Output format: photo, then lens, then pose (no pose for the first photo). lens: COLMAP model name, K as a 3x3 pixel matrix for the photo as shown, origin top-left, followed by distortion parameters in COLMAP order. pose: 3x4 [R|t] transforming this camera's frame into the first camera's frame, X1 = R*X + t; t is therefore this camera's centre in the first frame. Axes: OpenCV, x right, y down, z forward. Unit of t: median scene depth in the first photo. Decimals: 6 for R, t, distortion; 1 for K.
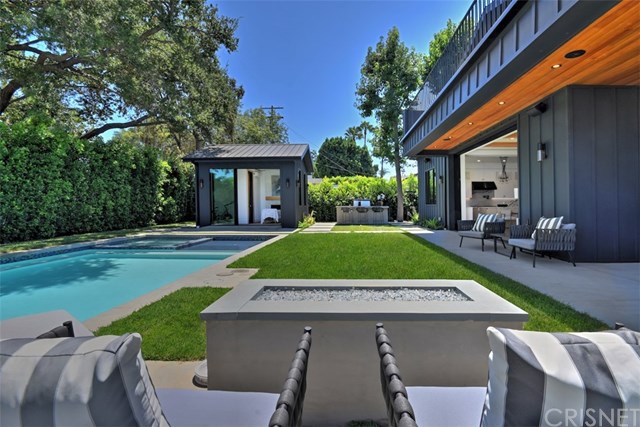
lens RADIAL K [[308.2, 0, 310.3], [0, 308.2, 207.5], [0, 0, 1]] dist [-0.008965, -0.003449]
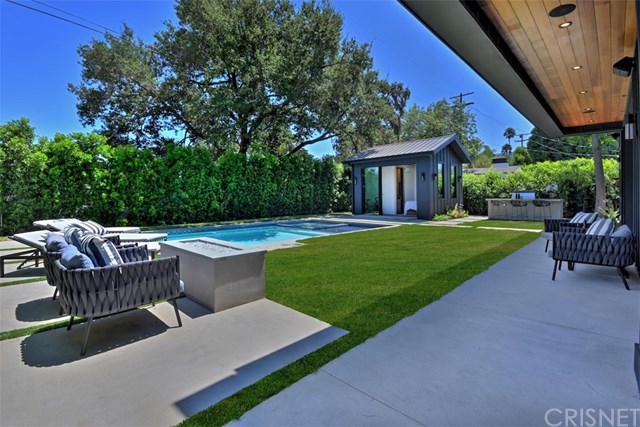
lens RADIAL K [[293.3, 0, 303.3], [0, 293.3, 202.6], [0, 0, 1]] dist [-0.004305, -0.001268]
pose [[0.706868, 0.011693, -0.707249, 0.316940], [-0.000270, 0.999868, 0.016261, -0.007426], [0.707346, -0.011304, 0.706777, 0.005851]]
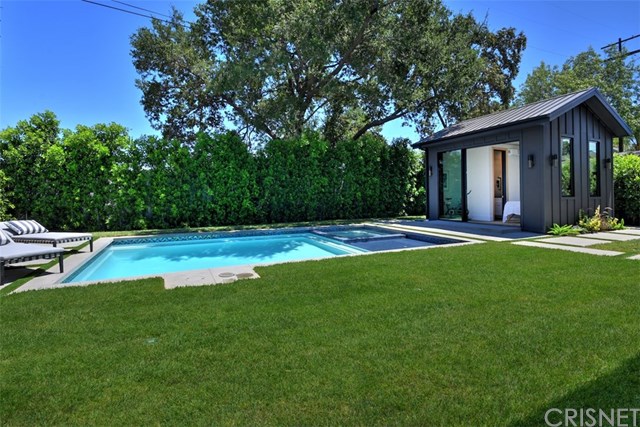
lens RADIAL K [[308.2, 0, 335.6], [0, 308.2, 200.6], [0, 0, 1]] dist [-0.008965, -0.003449]
pose [[0.483642, 0.015391, -0.875131, 0.258163], [-0.002259, 0.999864, 0.016337, -0.007835], [0.875263, -0.005924, 0.483611, 0.324849]]
